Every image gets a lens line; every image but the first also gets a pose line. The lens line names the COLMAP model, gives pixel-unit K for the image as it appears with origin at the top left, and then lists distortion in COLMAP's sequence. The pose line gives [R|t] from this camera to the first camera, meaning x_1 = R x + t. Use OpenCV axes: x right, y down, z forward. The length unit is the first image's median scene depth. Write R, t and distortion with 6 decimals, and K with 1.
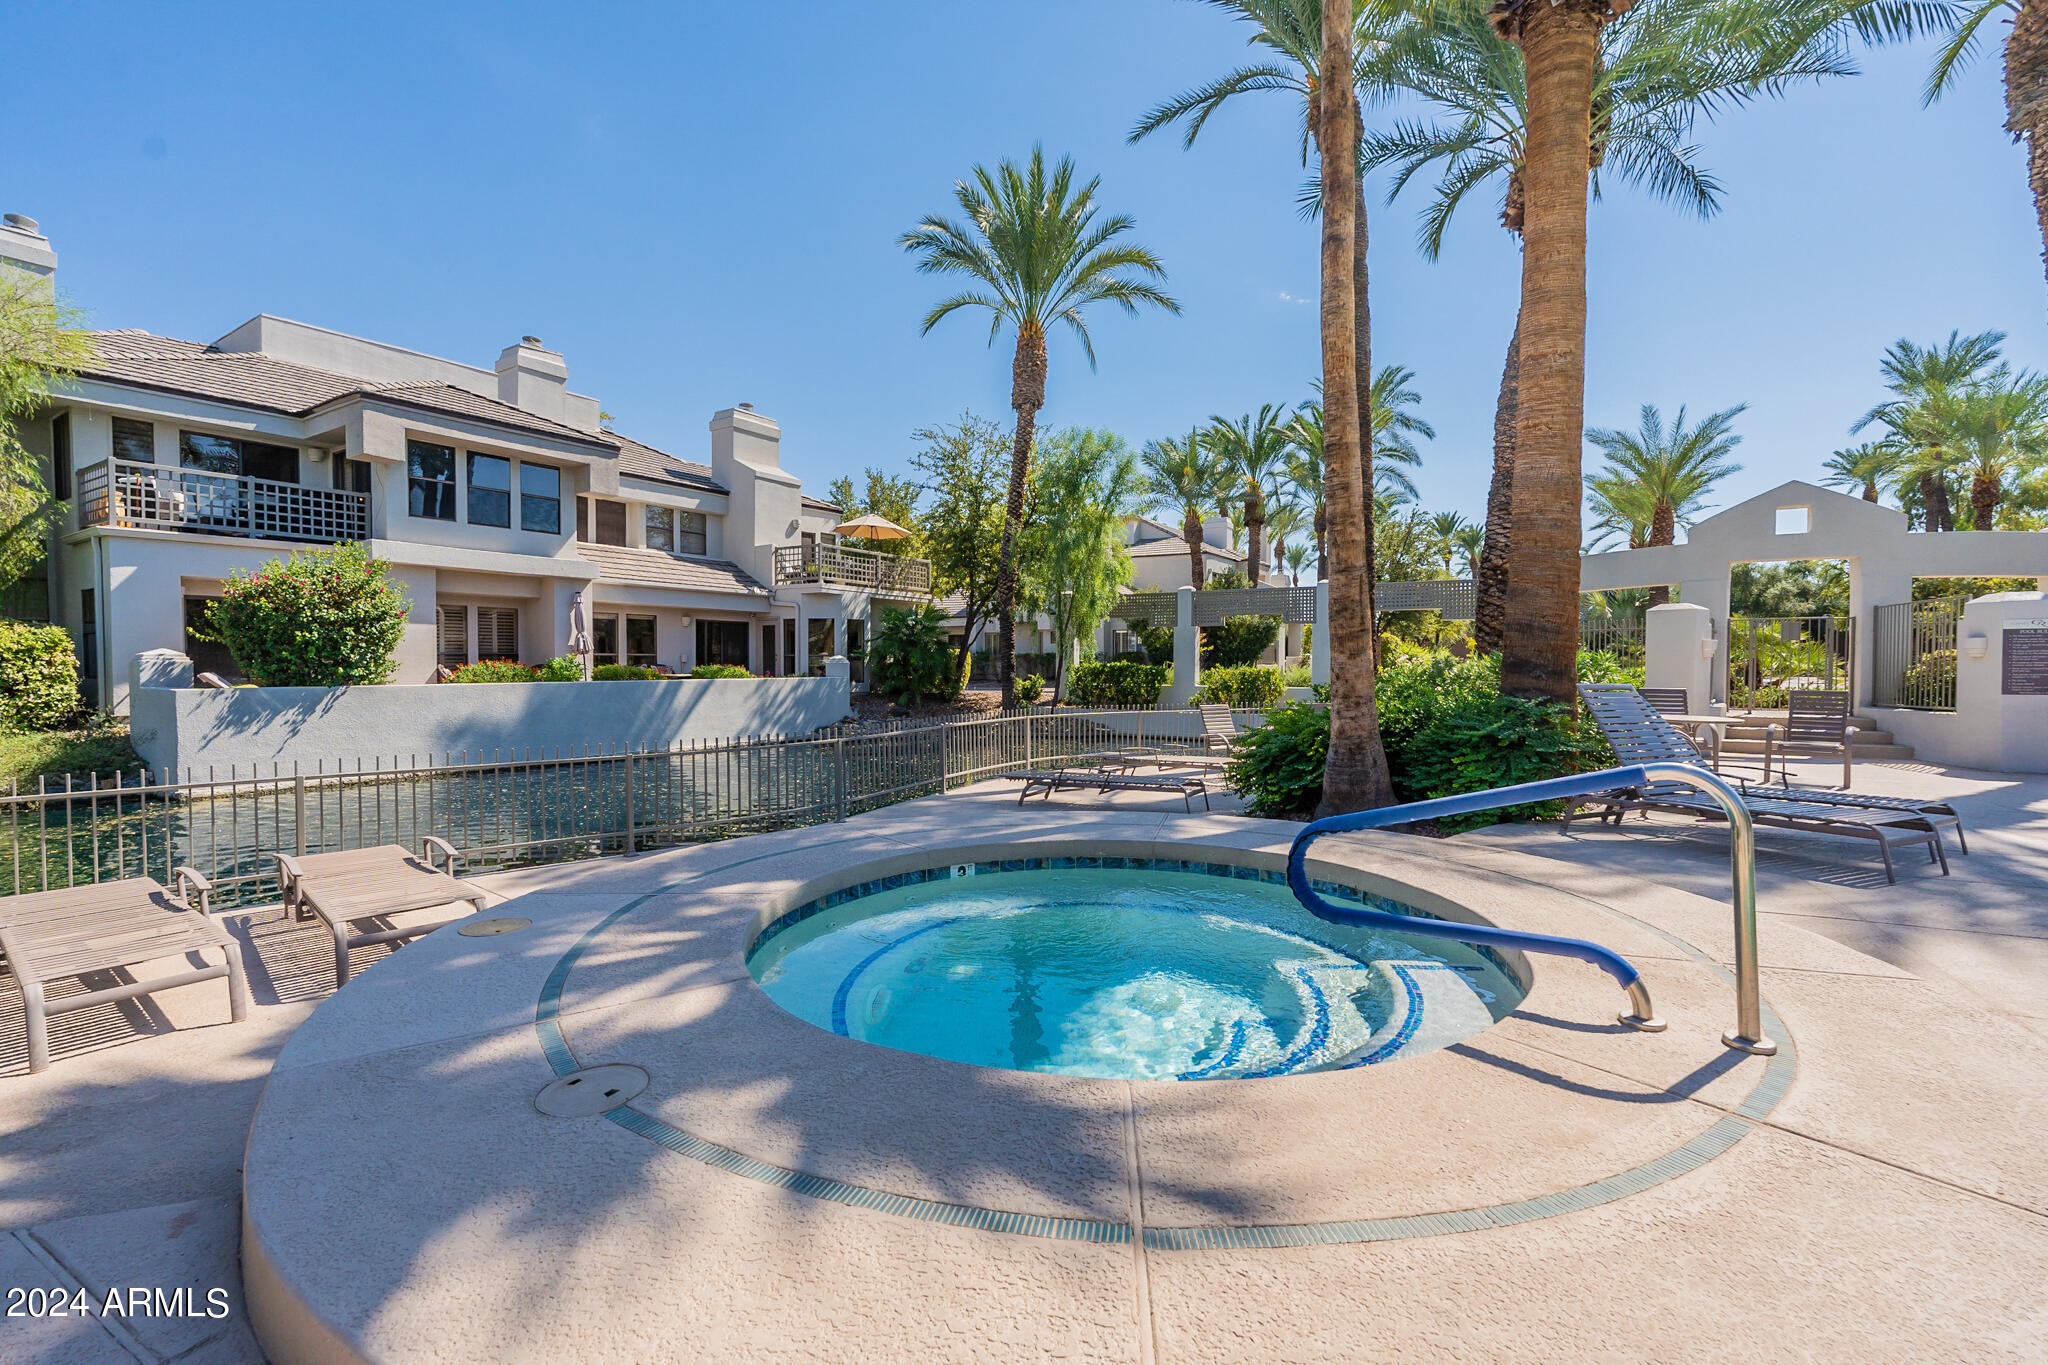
lens RADIAL K [[907.2, 0, 1020.9], [0, 907.2, 664.9], [0, 0, 1]] dist [-0.001625, -0.000079]
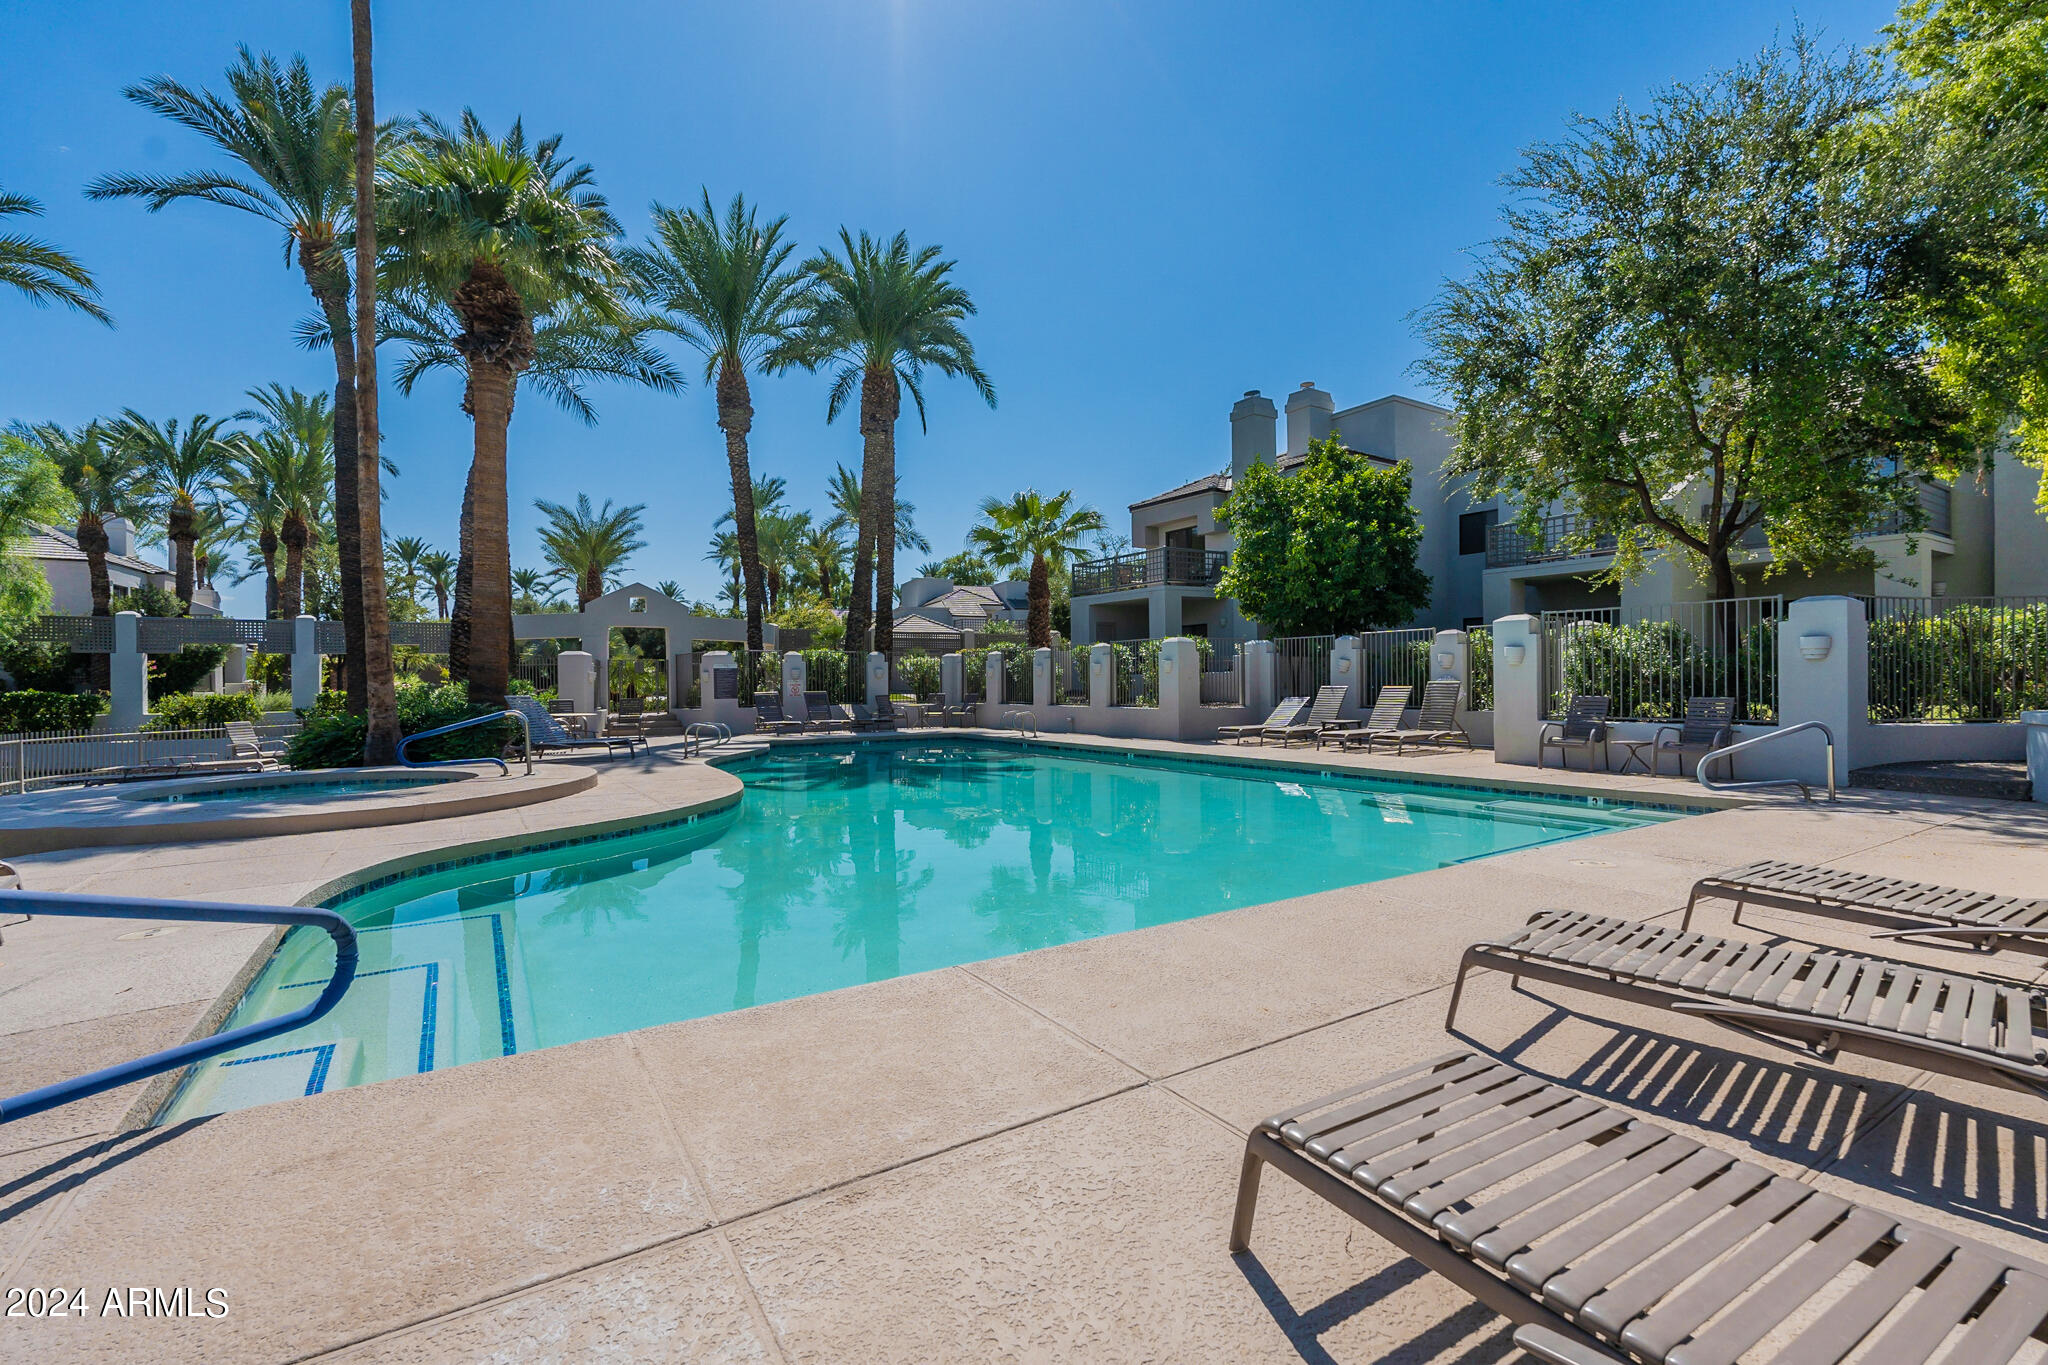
lens RADIAL K [[906.3, 0, 1028.1], [0, 906.3, 701.4], [0, 0, 1]] dist [0.000421, -0.000044]
pose [[0.507975, -0.024988, 0.861010, -0.122671], [0.013528, 0.999687, 0.021031, 0.001260], [-0.861266, 0.000964, 0.508154, -0.234498]]
